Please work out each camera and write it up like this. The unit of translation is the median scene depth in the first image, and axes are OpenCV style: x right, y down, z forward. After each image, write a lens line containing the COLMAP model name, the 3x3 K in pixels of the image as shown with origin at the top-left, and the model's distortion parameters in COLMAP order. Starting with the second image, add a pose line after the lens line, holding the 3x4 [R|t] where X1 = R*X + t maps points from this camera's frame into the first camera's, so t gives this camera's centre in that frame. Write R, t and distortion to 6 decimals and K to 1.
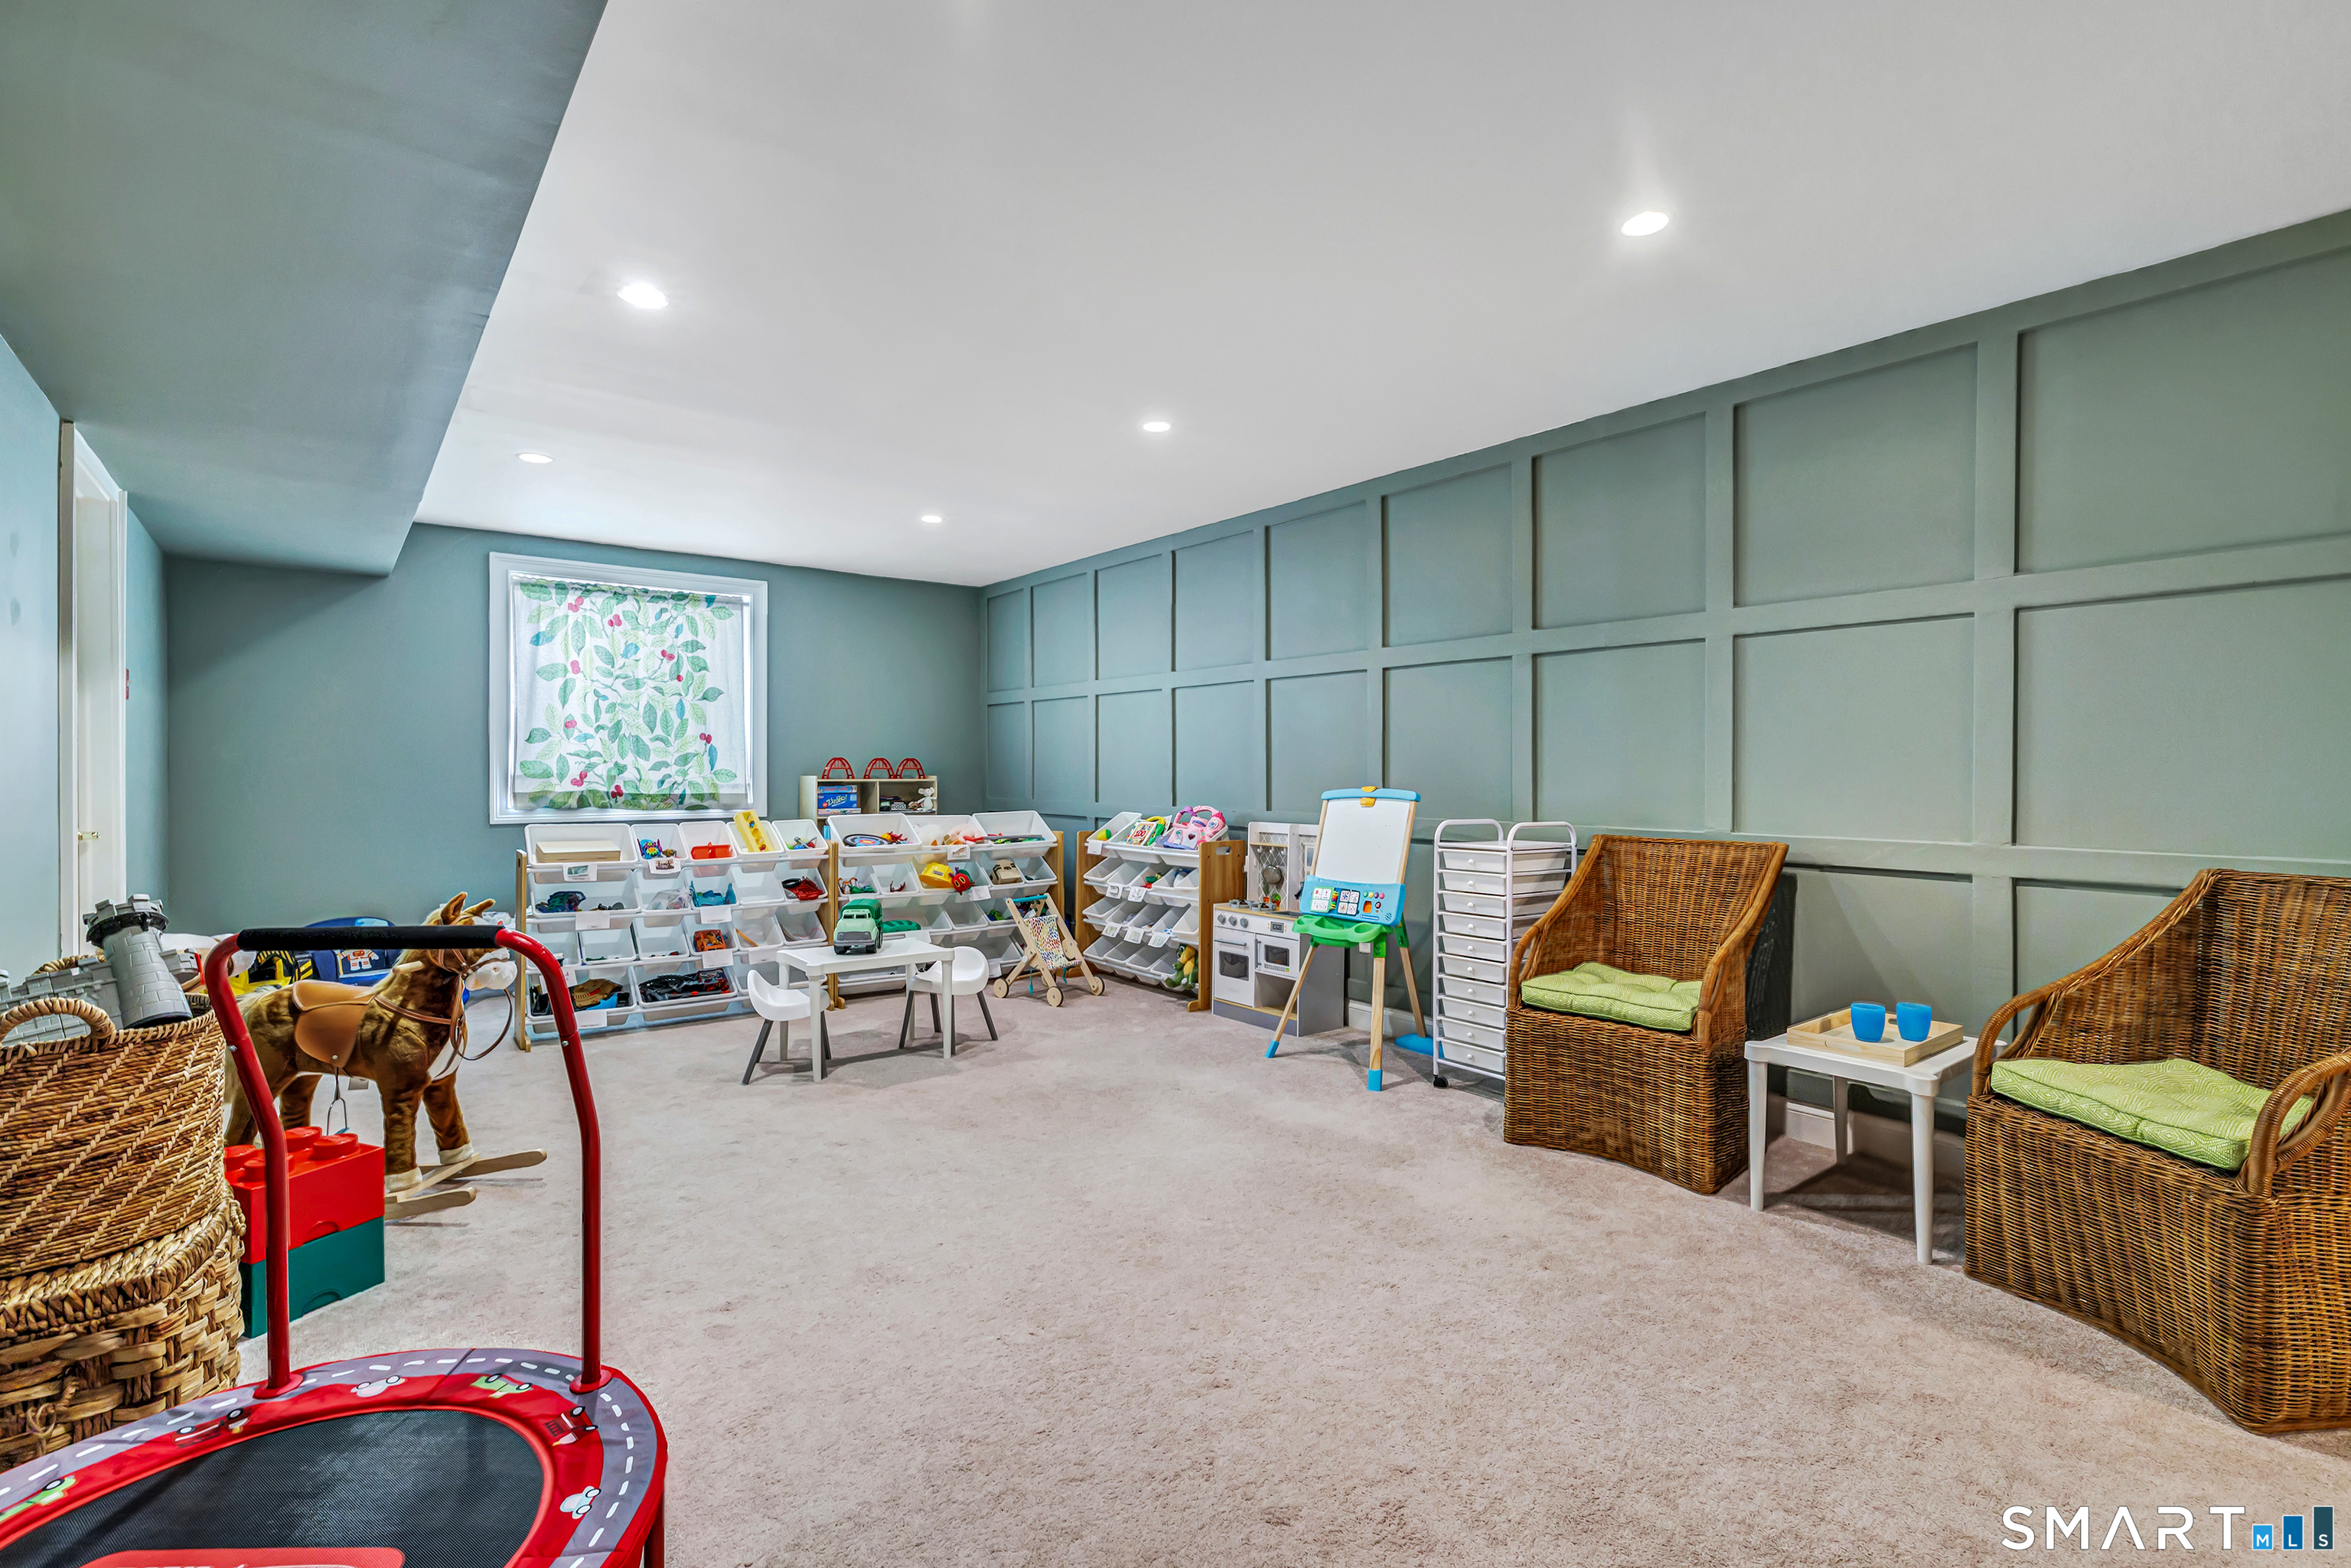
lens RADIAL K [[1038.0, 0, 1175.4], [0, 1038.0, 768.3], [0, 0, 1]] dist [-0.026582, 0.000015]
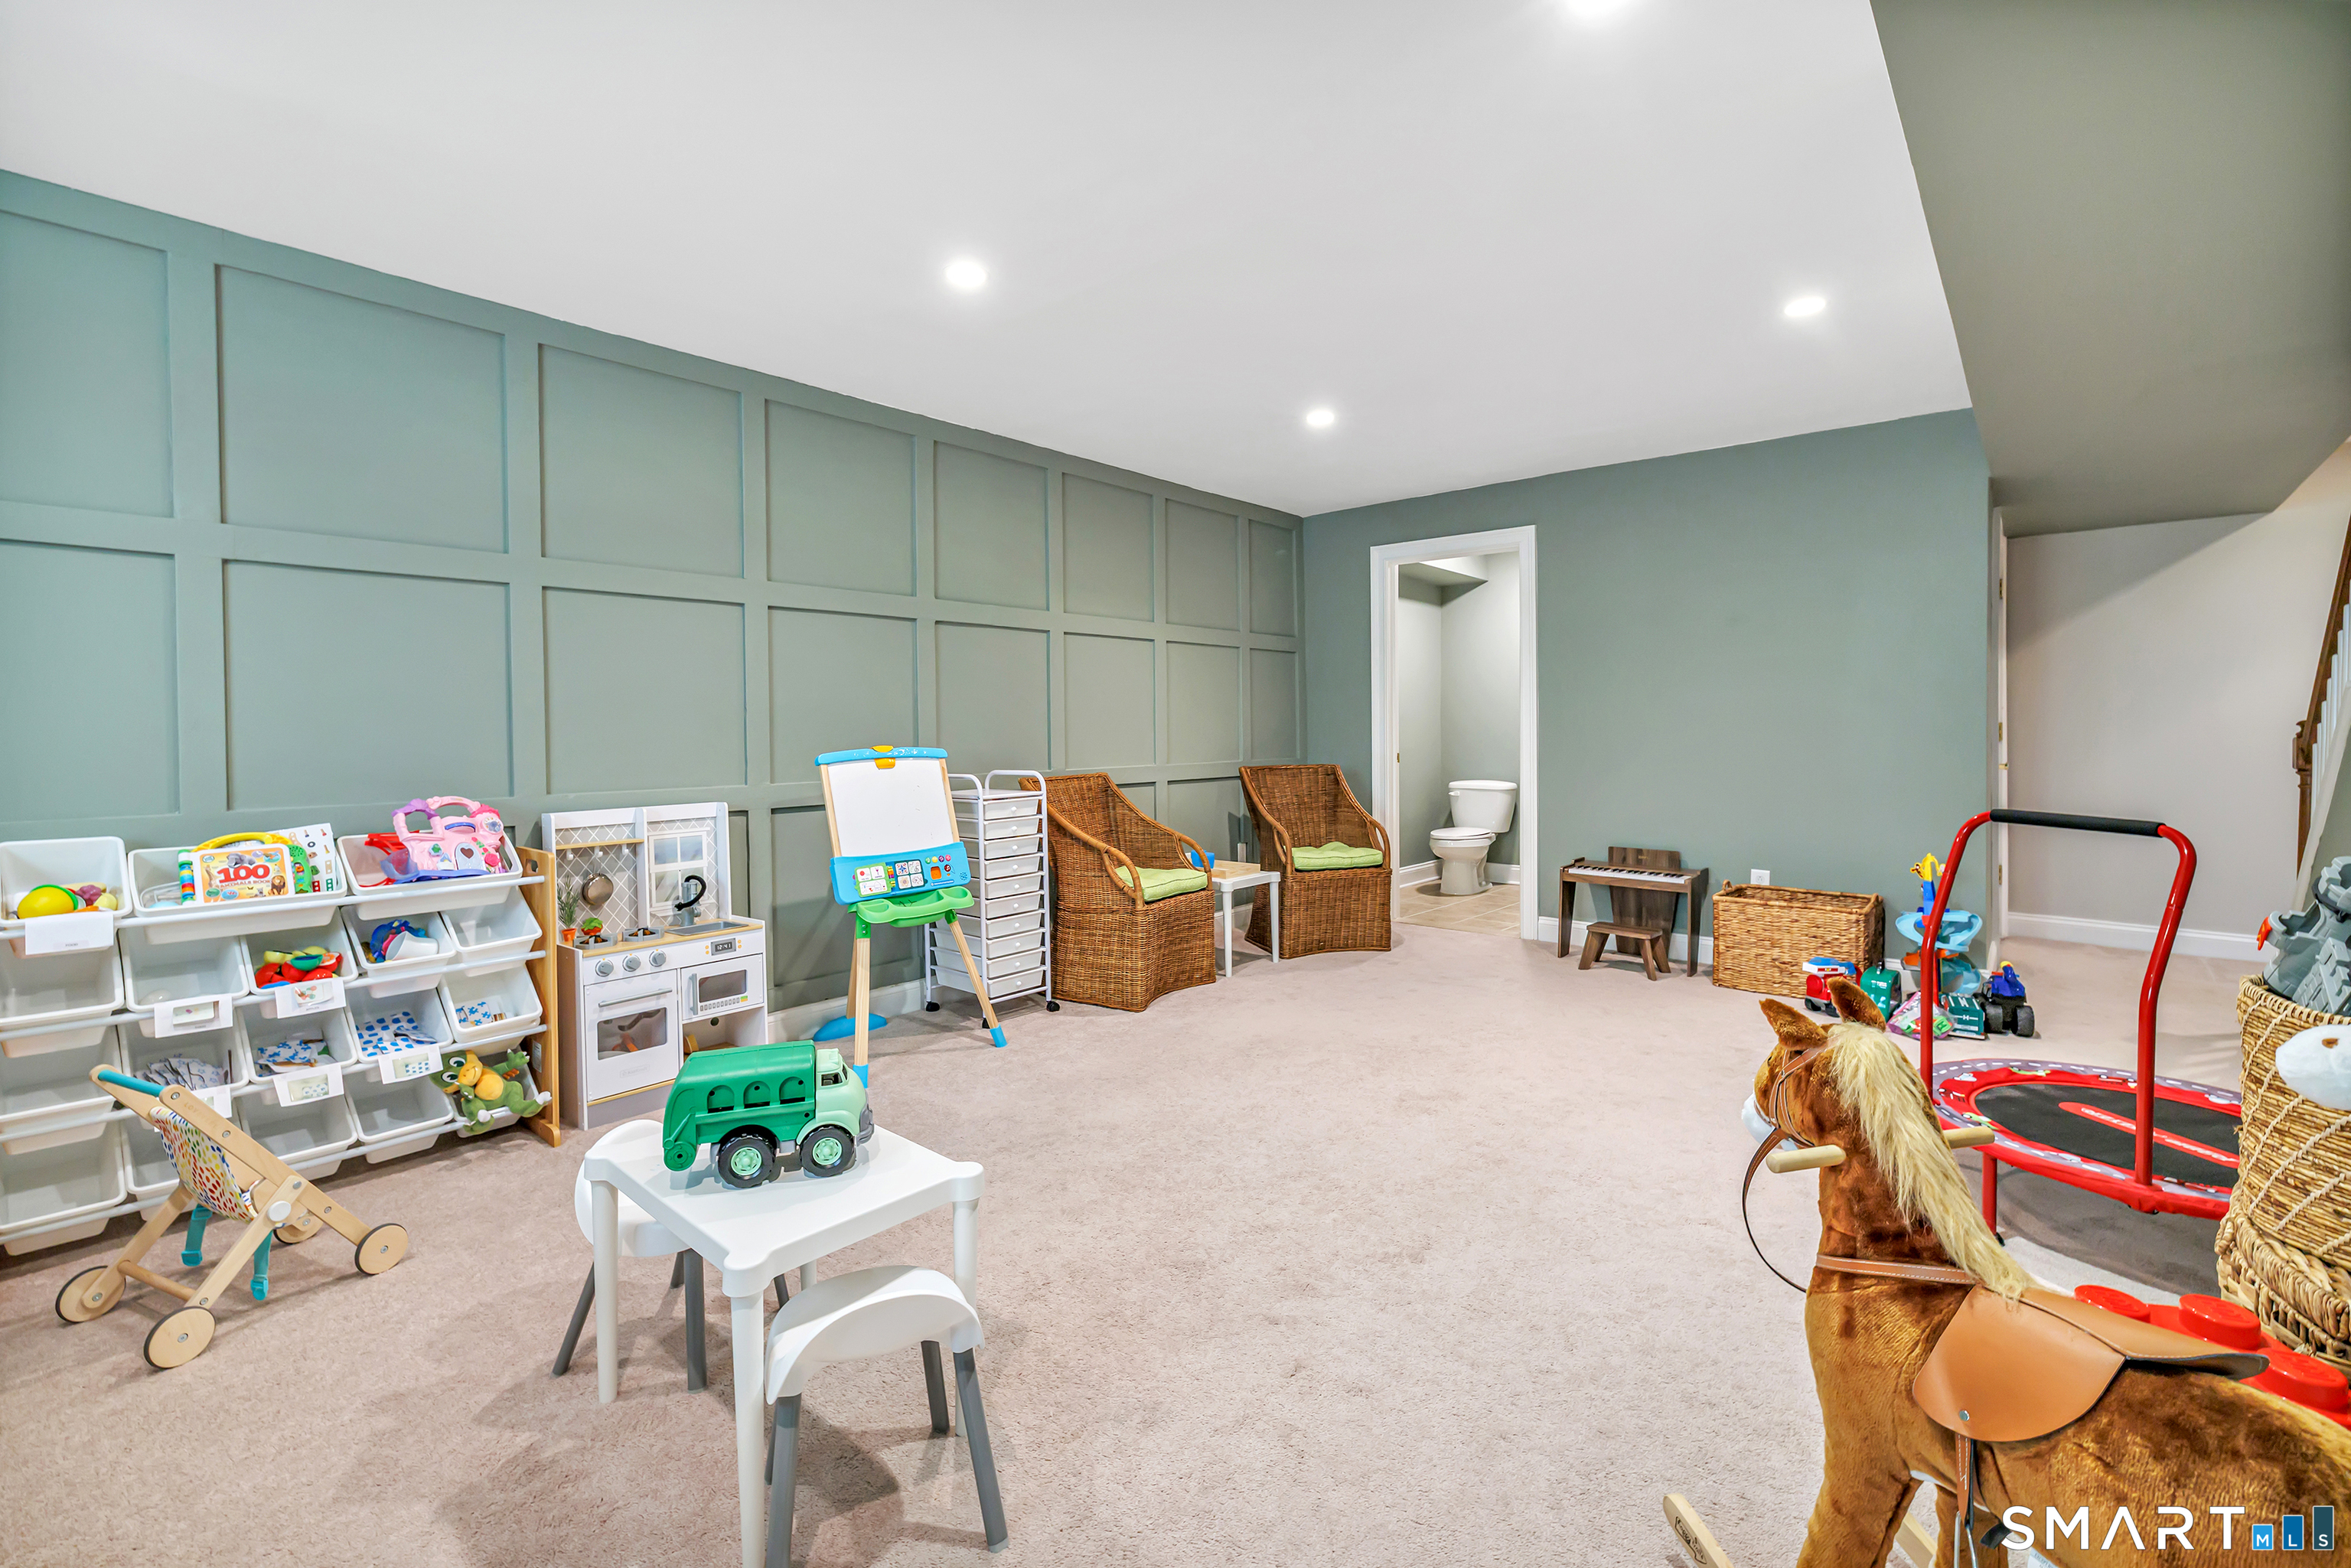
lens RADIAL K [[1028.9, 0, 1171.3], [0, 1028.9, 743.4], [0, 0, 1]] dist [-0.001369, 0.000144]
pose [[-0.177249, -0.021665, 0.983928, -0.566755], [0.003354, 0.999739, 0.022618, -0.002938], [-0.984160, 0.007309, -0.177130, 0.705172]]
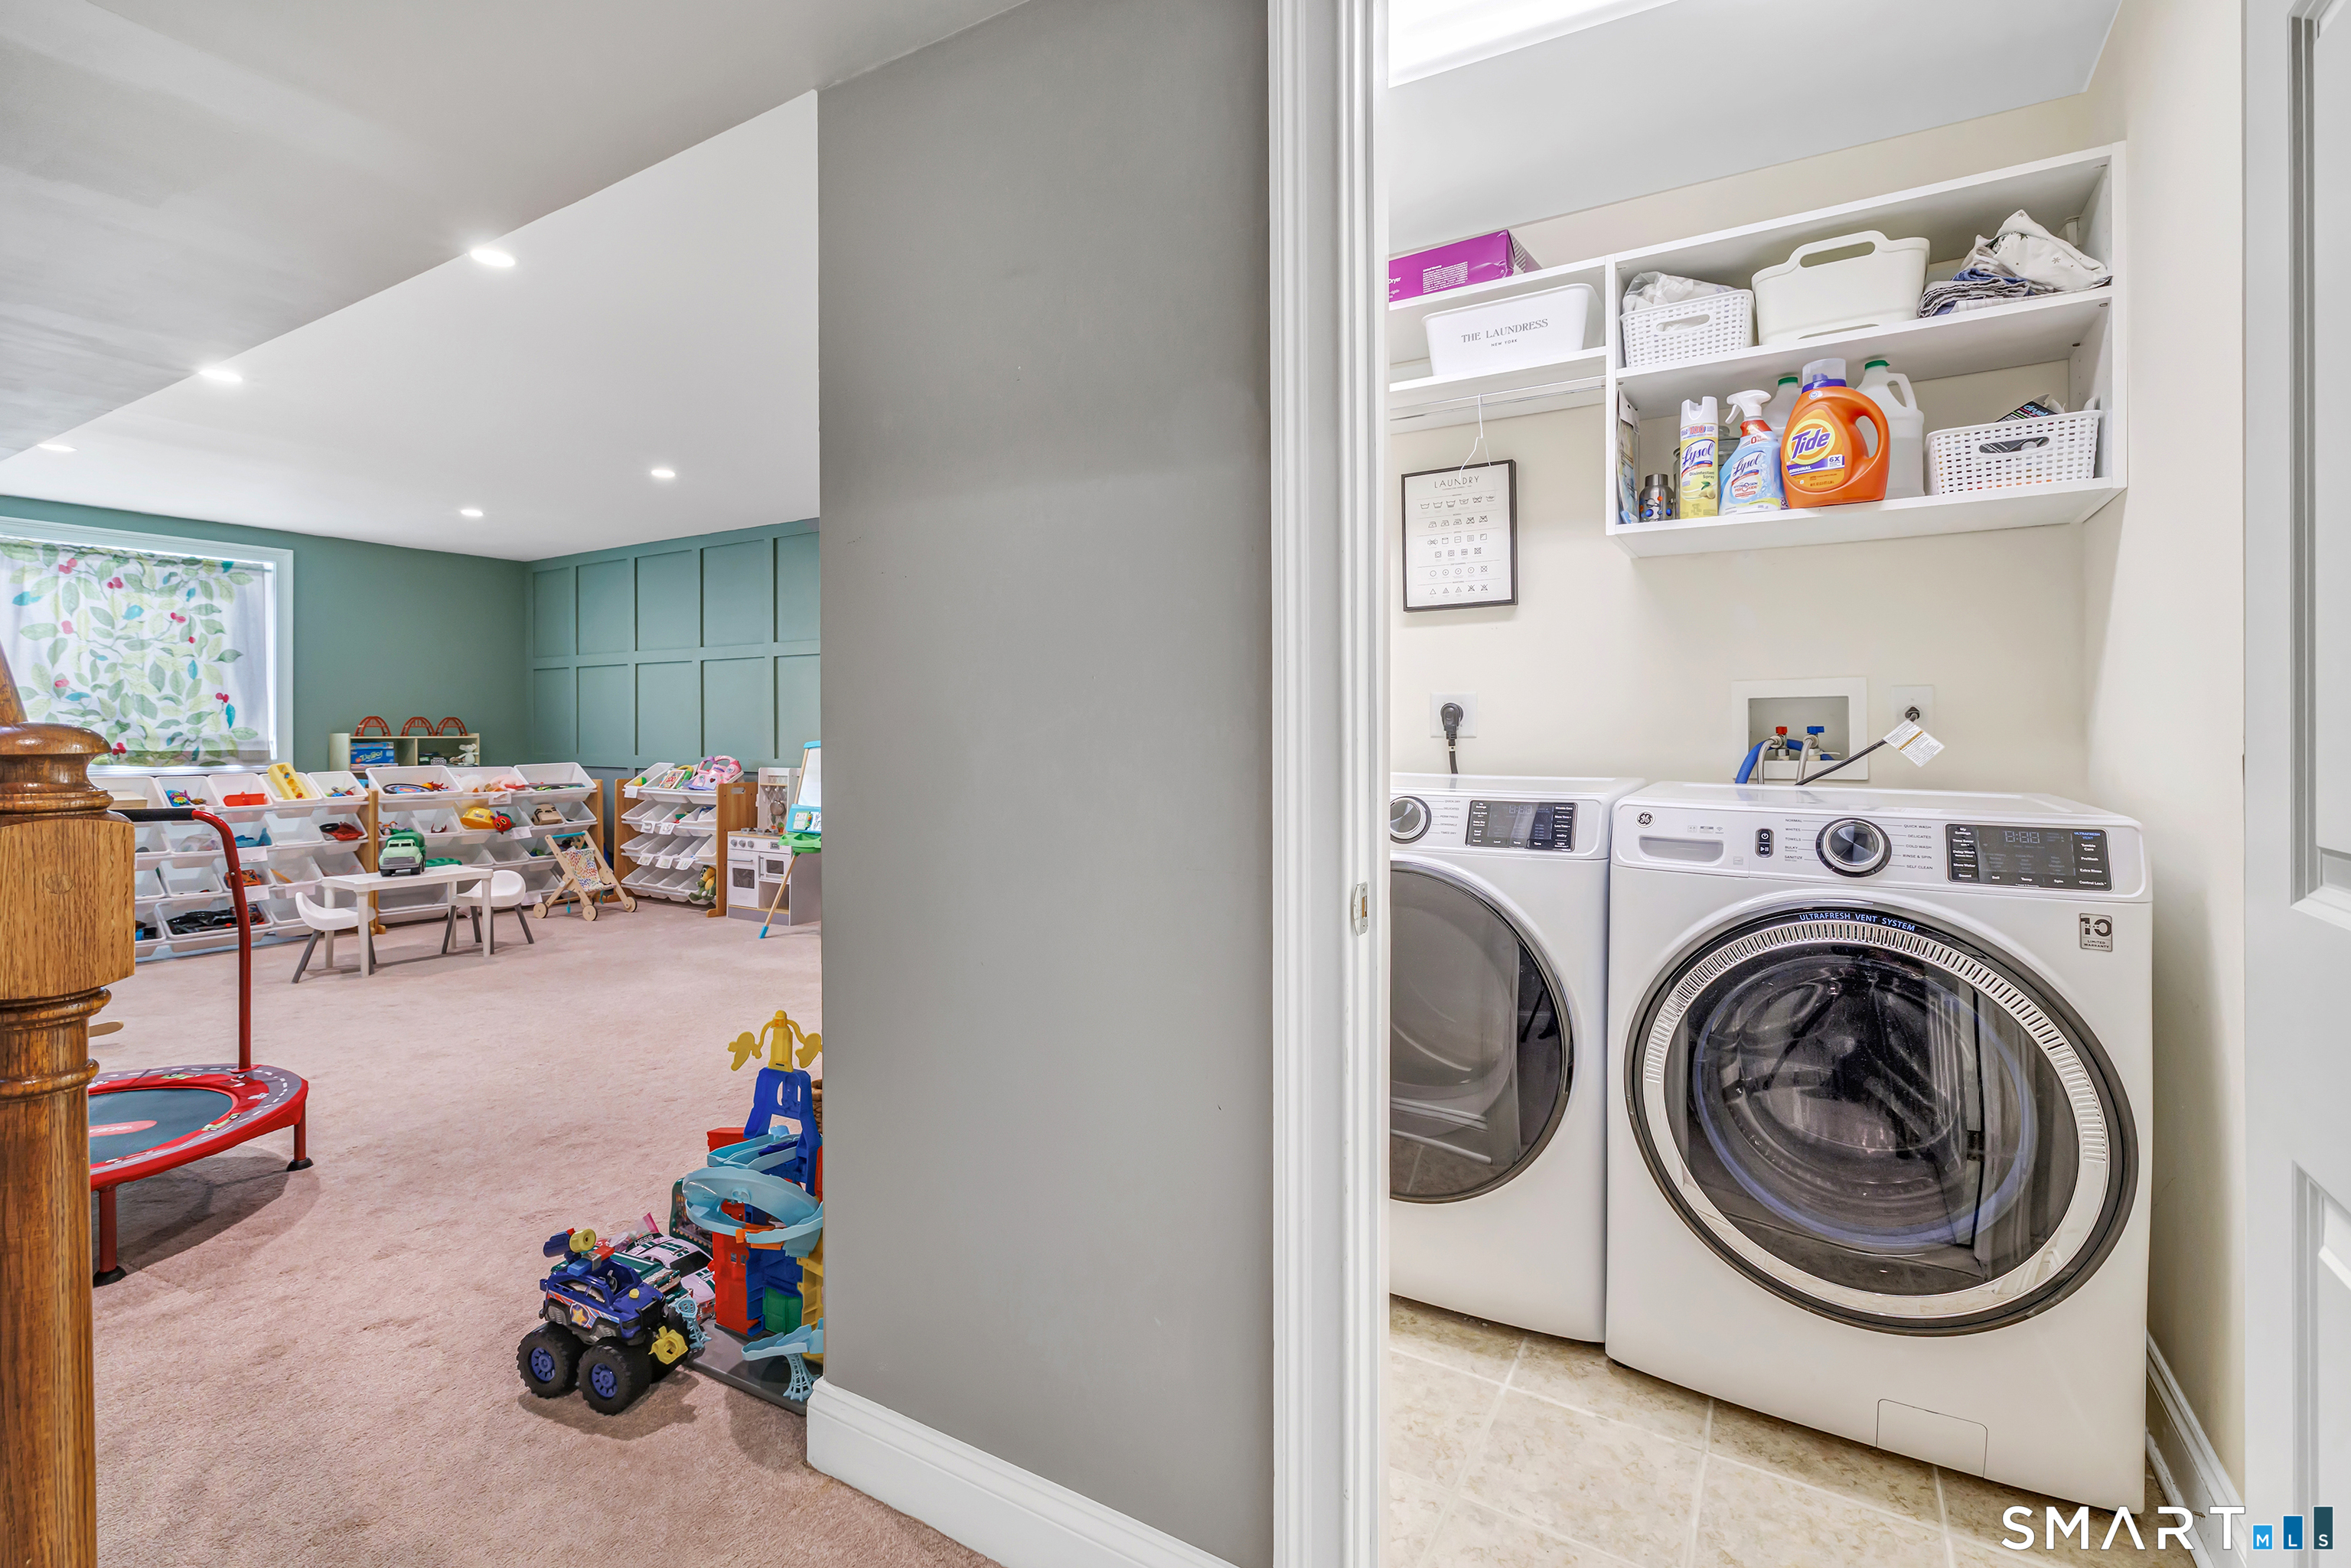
lens RADIAL K [[1076.9, 0, 1174.3], [0, 1076.9, 728.3], [0, 0, 1]] dist [-0.000848, 0.000035]
pose [[0.941148, -0.000674, 0.337995, 0.097845], [0.000470, 1.000000, 0.000684, 0.002056], [-0.337995, -0.000485, 0.941148, -0.405445]]
